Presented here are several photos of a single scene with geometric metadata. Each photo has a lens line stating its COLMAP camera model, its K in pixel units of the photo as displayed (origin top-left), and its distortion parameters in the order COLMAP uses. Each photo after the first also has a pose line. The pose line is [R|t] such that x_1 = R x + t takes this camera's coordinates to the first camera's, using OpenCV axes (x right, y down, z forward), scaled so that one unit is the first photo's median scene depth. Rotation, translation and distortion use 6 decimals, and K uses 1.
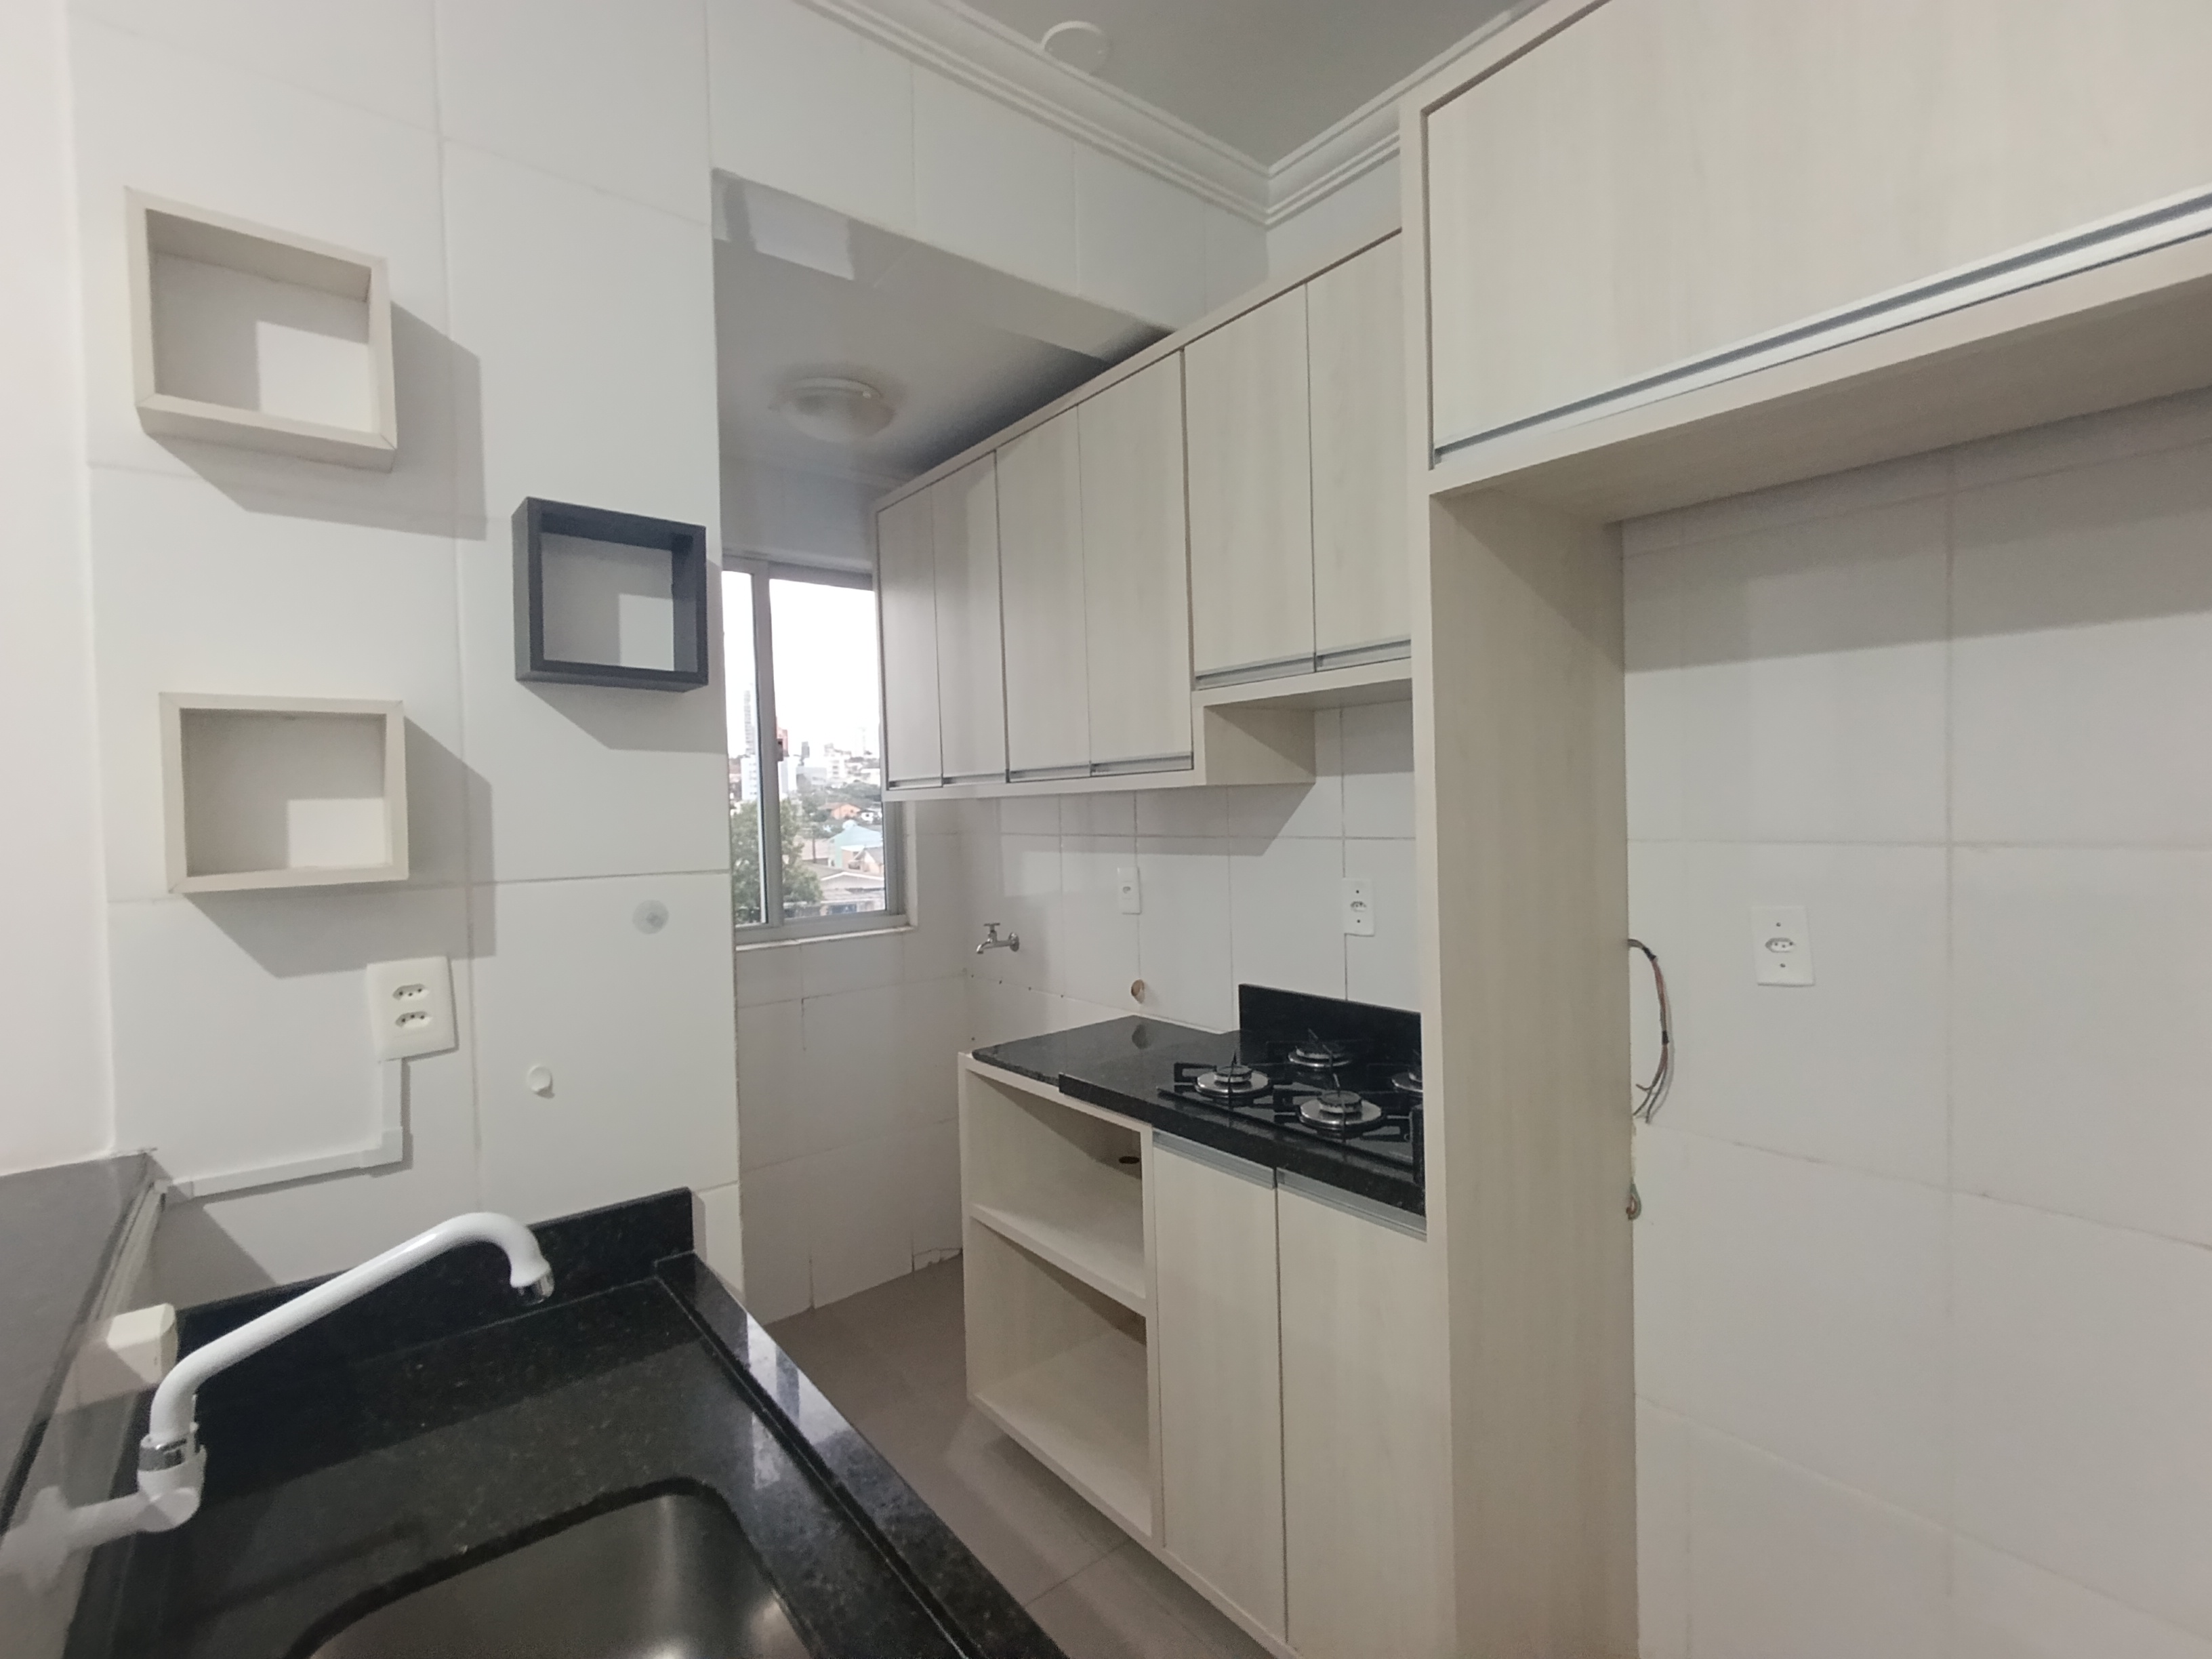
lens RADIAL K [[1012.8, 0, 1106.0], [0, 1012.8, 829.5], [0, 0, 1]] dist [-0.014673, -0.000181]
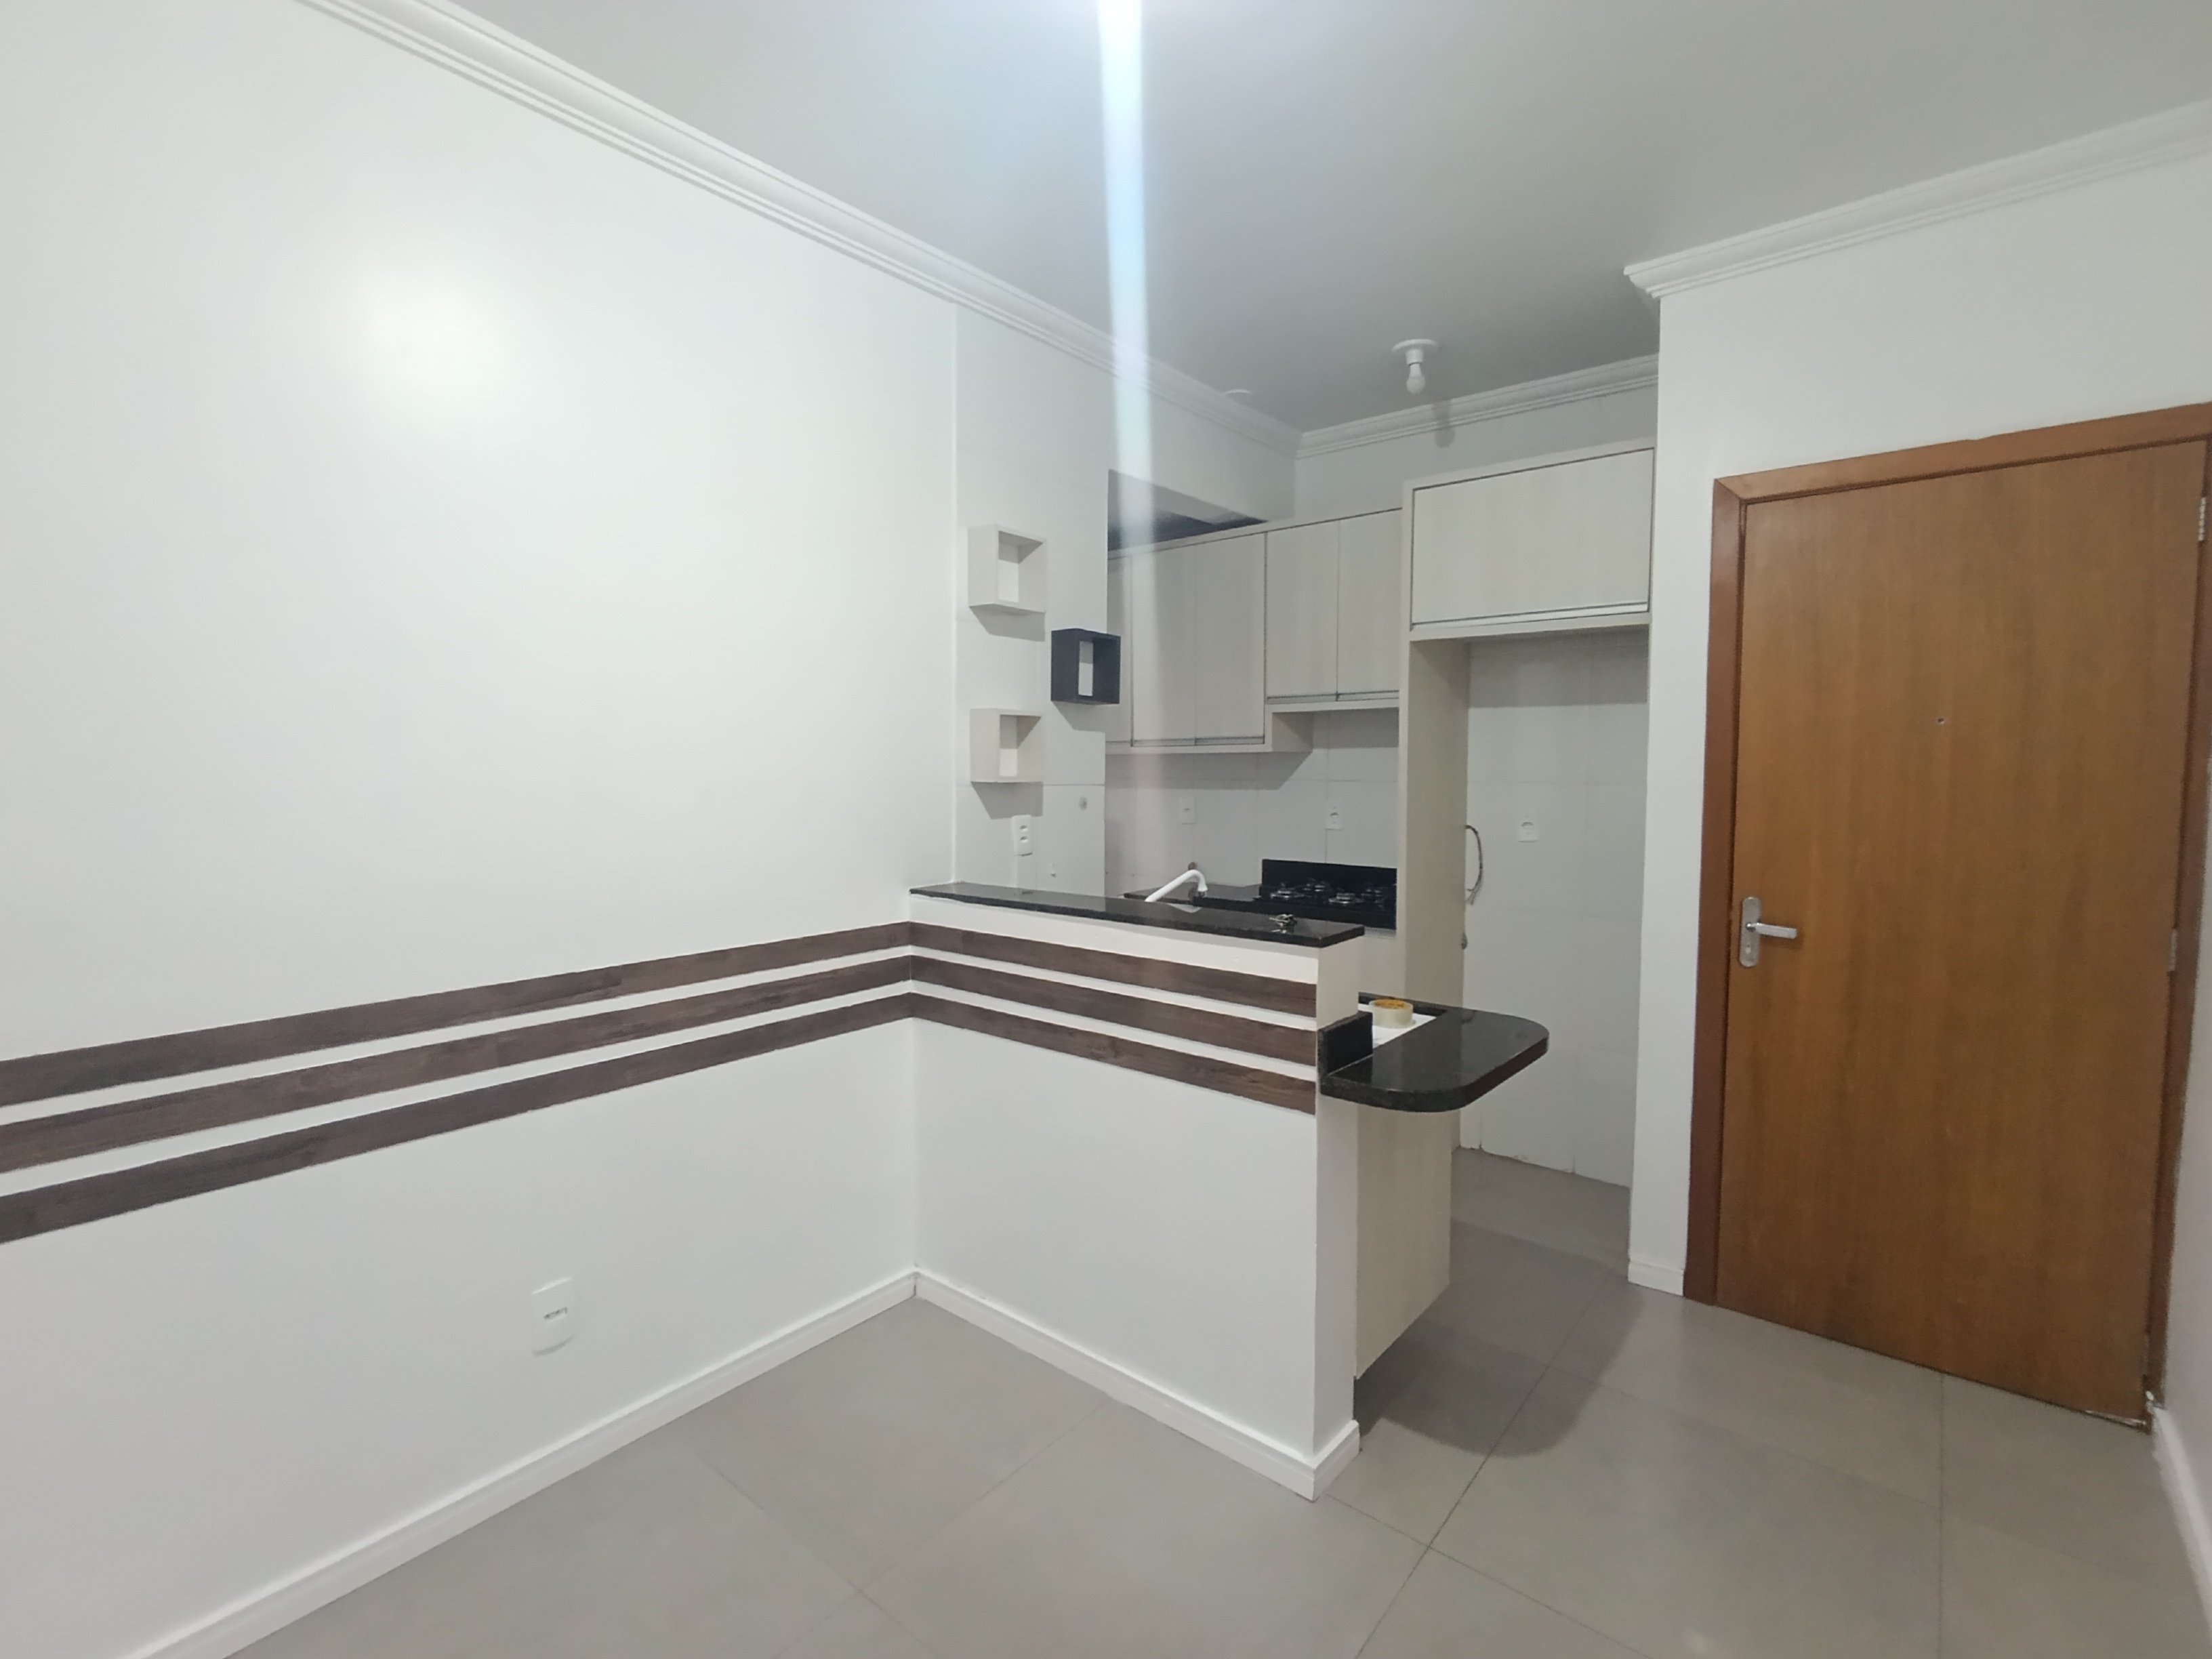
lens RADIAL K [[1012.8, 0, 1106.0], [0, 1012.8, 829.5], [0, 0, 1]] dist [-0.014673, -0.000181]
pose [[0.981257, 0.013259, 0.192245, -0.566243], [-0.020507, 0.999150, 0.035763, 0.042342], [-0.191608, -0.039035, 0.980695, -0.853446]]
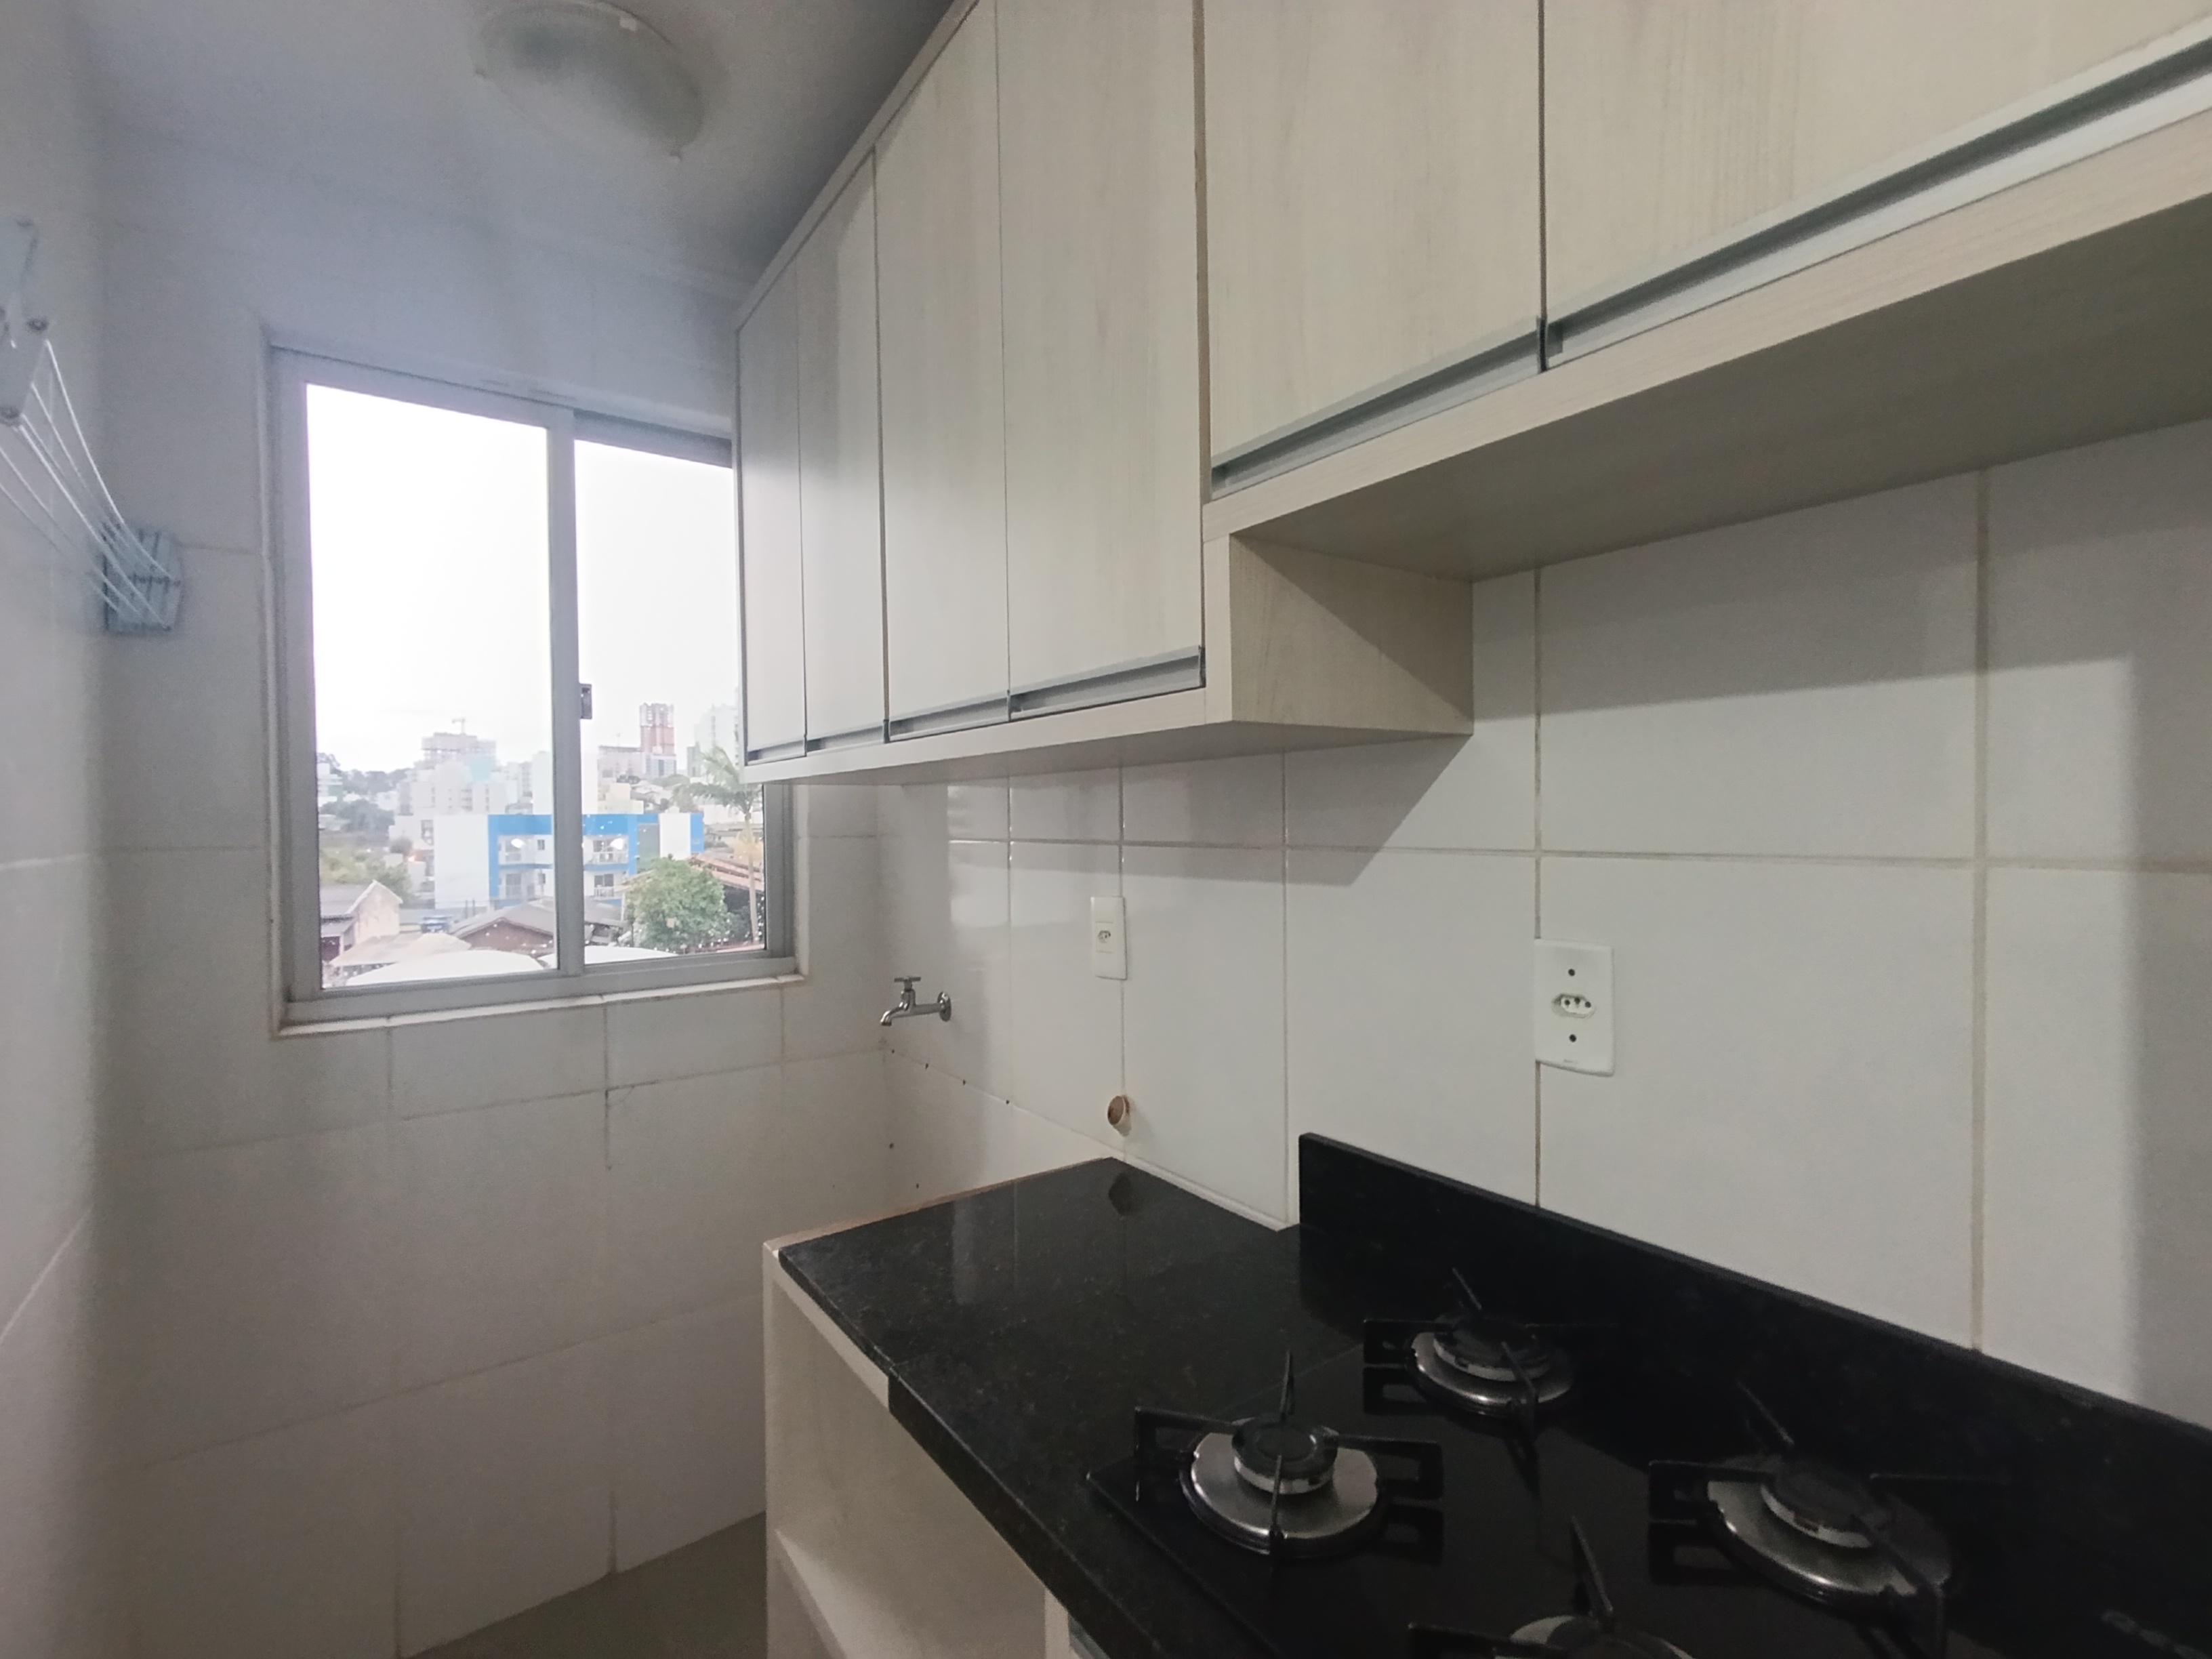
lens RADIAL K [[1012.8, 0, 1106.0], [0, 1012.8, 829.5], [0, 0, 1]] dist [-0.014673, -0.000181]
pose [[0.998384, 0.017324, -0.054130, 0.065263], [-0.018010, 0.999763, -0.012210, 0.007213], [0.053906, 0.013165, 0.998459, 0.535728]]
